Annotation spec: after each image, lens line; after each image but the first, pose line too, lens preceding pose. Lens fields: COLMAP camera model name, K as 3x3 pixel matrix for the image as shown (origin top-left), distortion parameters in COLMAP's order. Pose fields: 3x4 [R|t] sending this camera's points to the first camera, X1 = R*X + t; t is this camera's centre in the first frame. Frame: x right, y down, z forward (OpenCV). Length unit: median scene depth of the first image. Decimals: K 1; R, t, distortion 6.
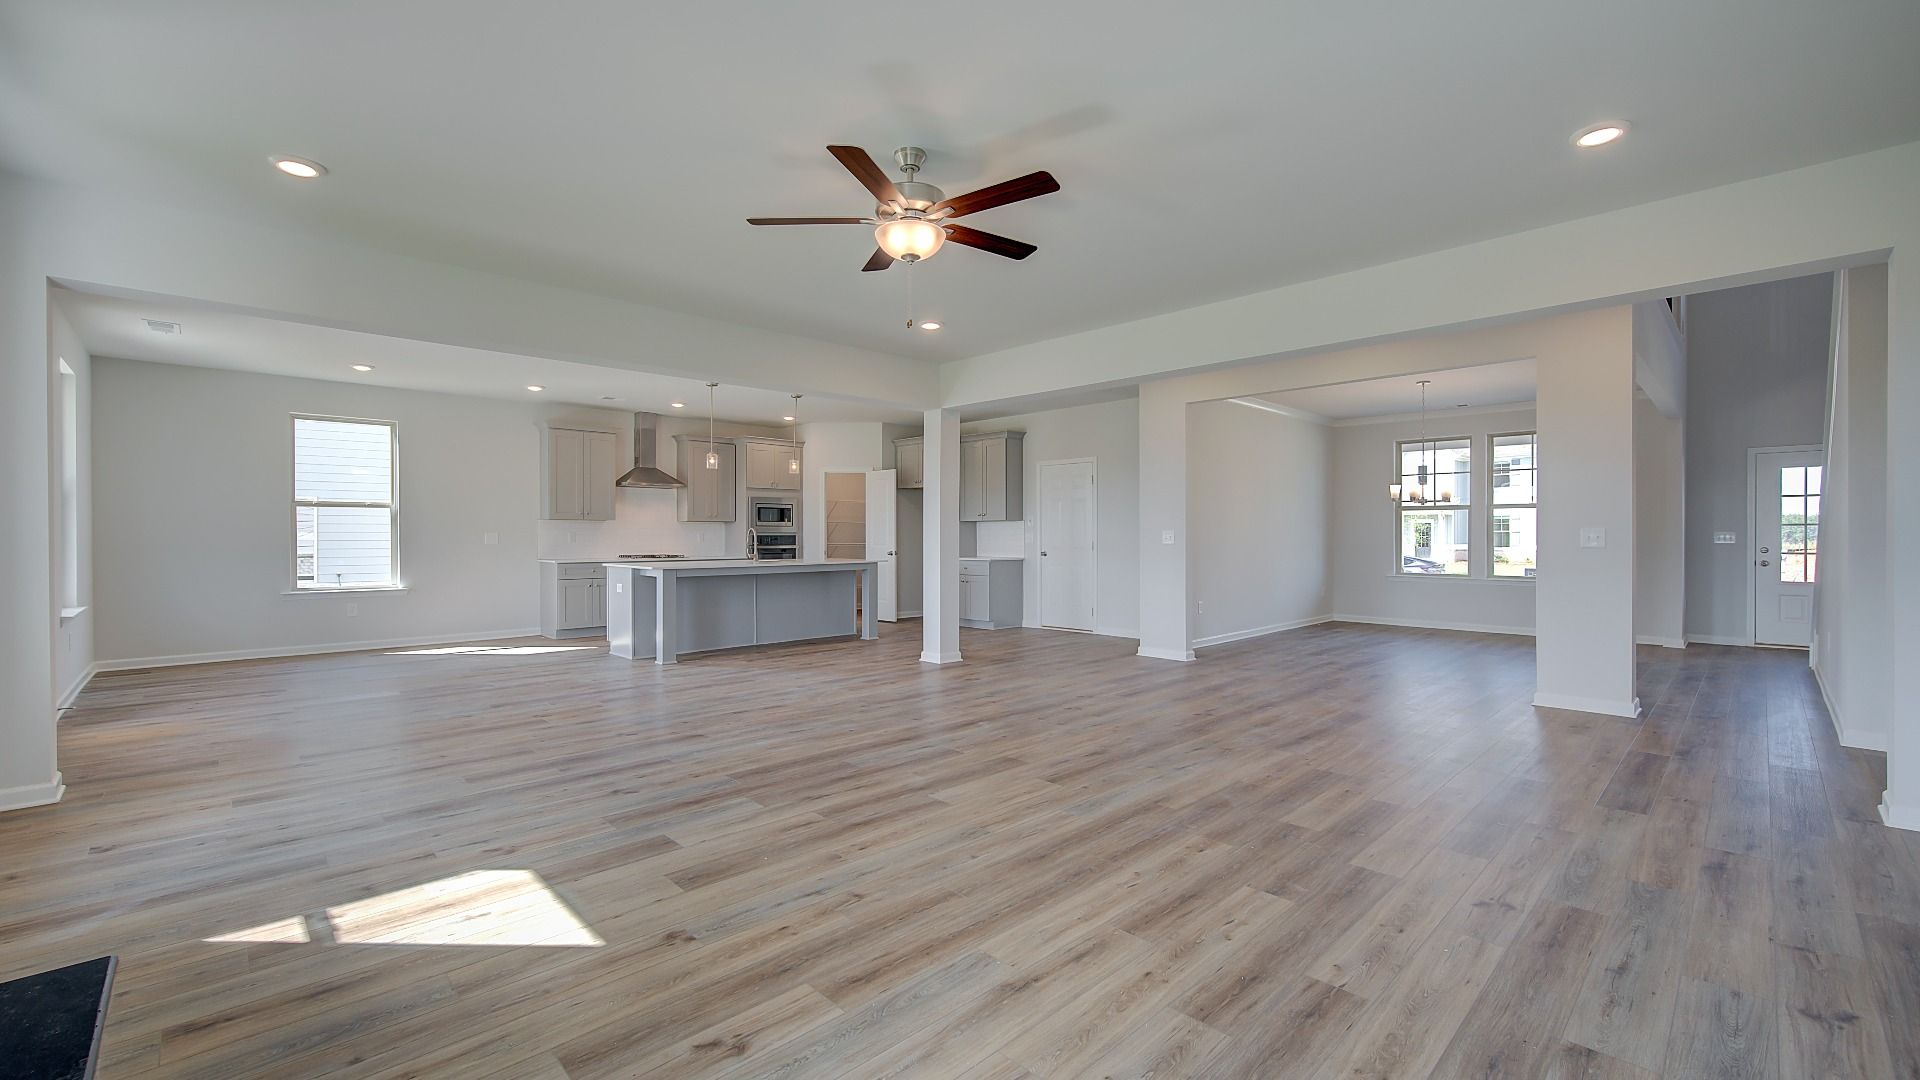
lens RADIAL K [[772.2, 0, 966.8], [0, 772.2, 539.0], [0, 0, 1]] dist [-0.007789, 0.001009]
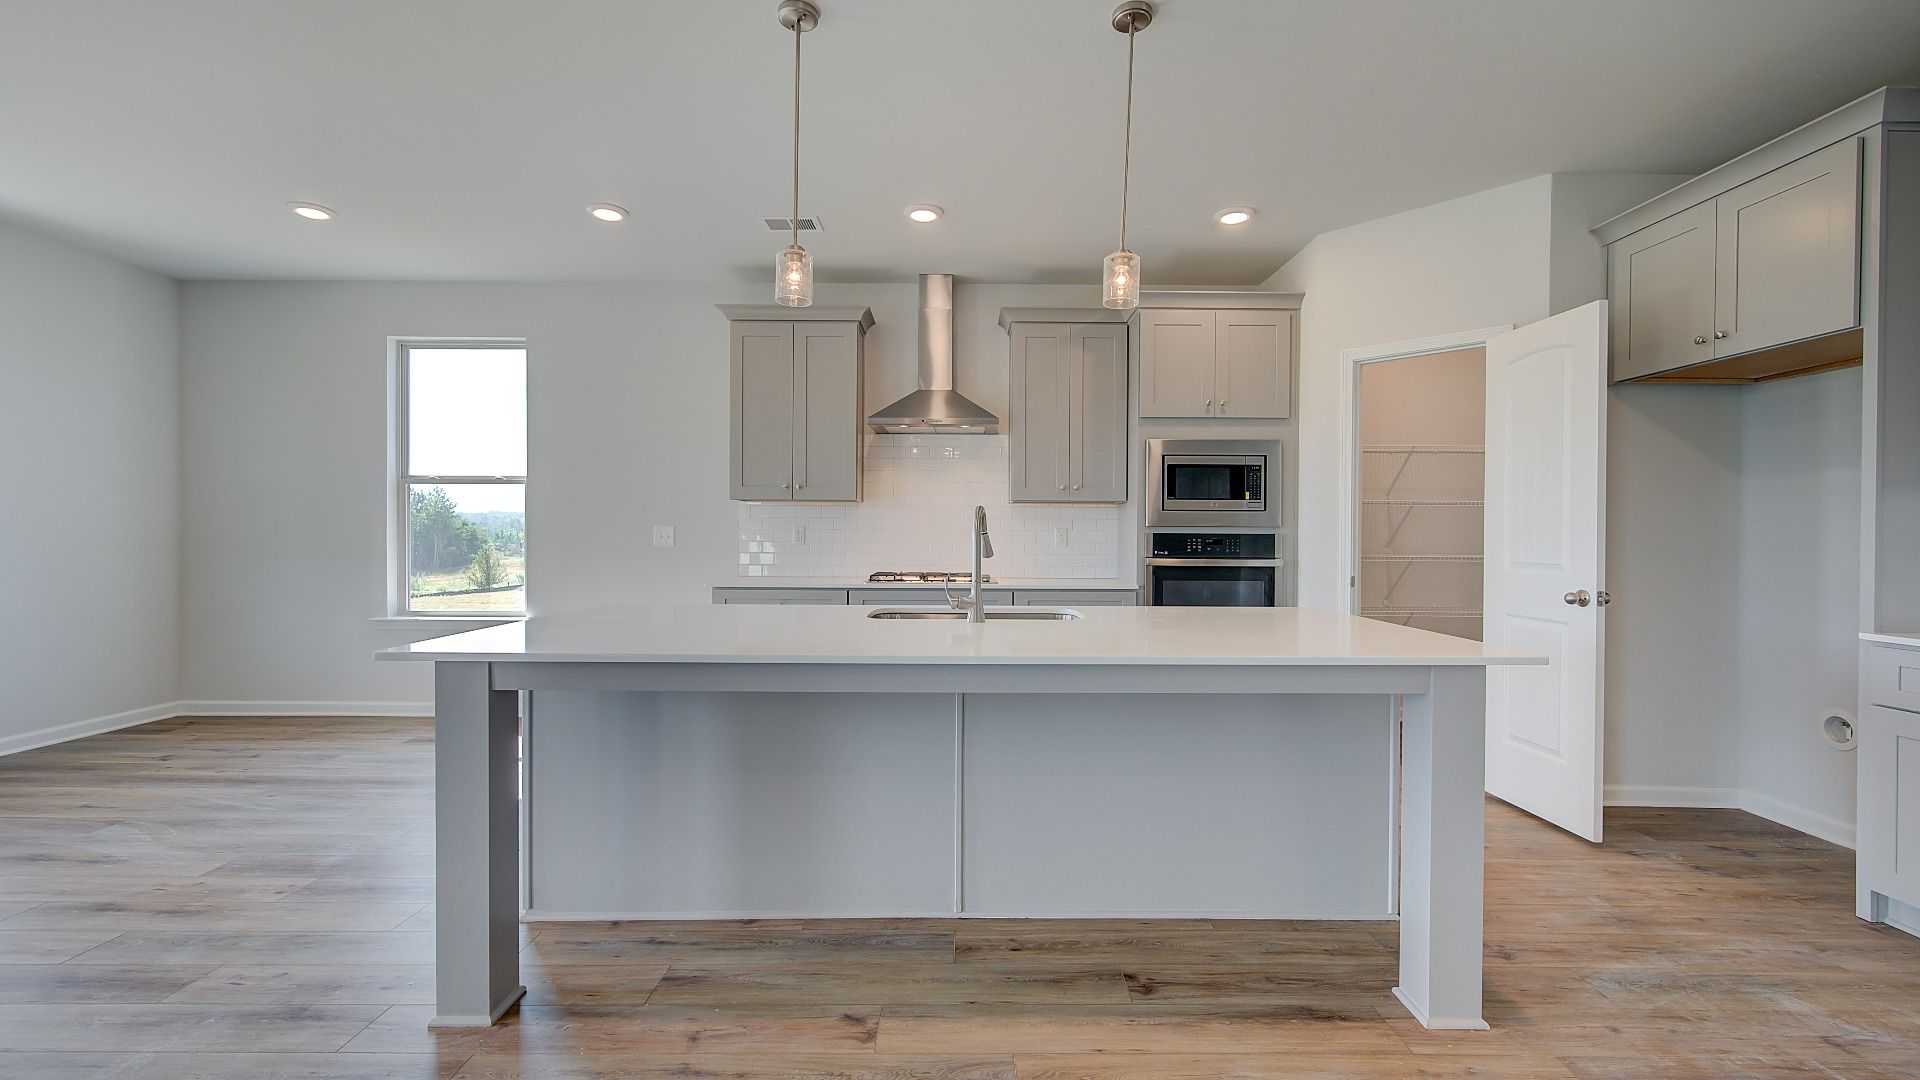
lens RADIAL K [[787.9, 0, 963.7], [0, 787.9, 539.0], [0, 0, 1]] dist [-0.000800, 0.001030]
pose [[0.713890, 0.011790, -0.700159, -0.059851], [-0.011394, 0.999921, 0.005221, -0.003236], [0.700165, 0.004251, 0.713968, 0.660812]]
